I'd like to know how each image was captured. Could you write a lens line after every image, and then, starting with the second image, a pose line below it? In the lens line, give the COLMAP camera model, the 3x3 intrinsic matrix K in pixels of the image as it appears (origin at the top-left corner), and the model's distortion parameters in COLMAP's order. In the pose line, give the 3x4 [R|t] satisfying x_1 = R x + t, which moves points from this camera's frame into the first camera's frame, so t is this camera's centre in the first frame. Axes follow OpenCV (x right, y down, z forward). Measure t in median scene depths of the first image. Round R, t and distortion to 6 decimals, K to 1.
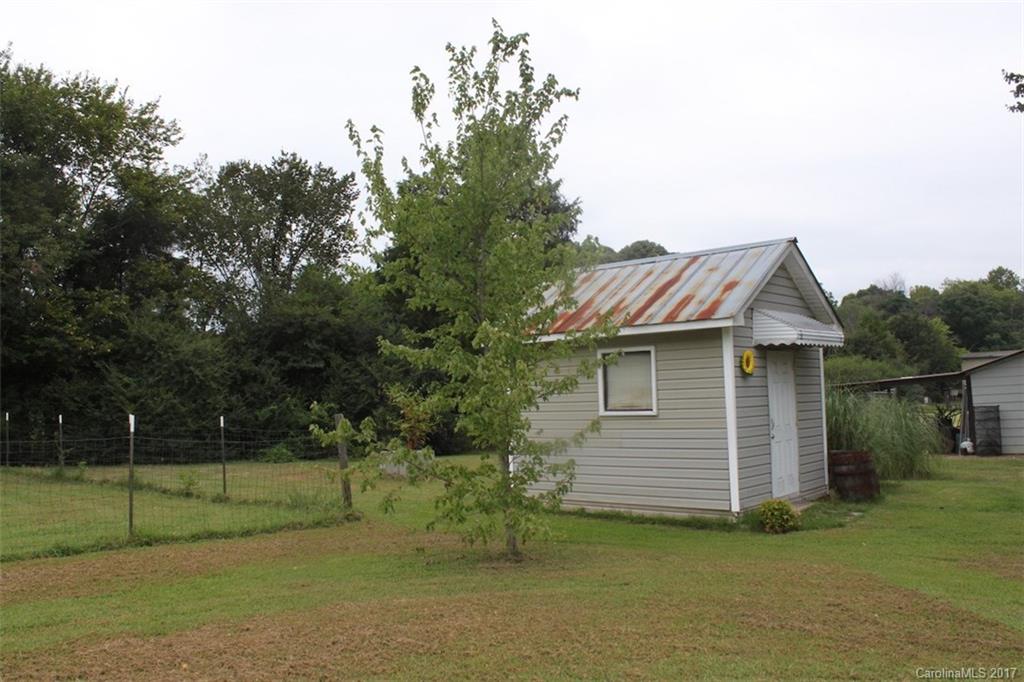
lens RADIAL K [[861.3, 0, 512.0], [0, 861.3, 341.0], [0, 0, 1]] dist [-0.118497, 0.010733]
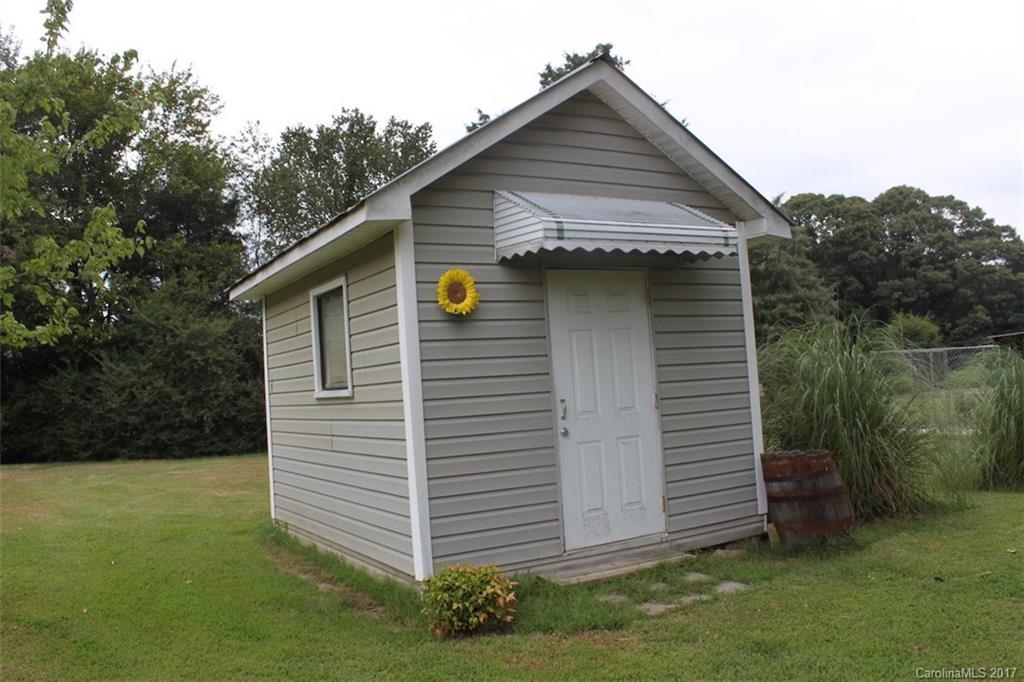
lens RADIAL K [[861.3, 0, 512.0], [0, 861.3, 341.0], [0, 0, 1]] dist [-0.118497, 0.010733]
pose [[0.944739, -0.048029, -0.324285, 0.247739], [0.056678, 0.998243, 0.017272, 0.024663], [0.322886, -0.034697, 0.945802, 0.266800]]
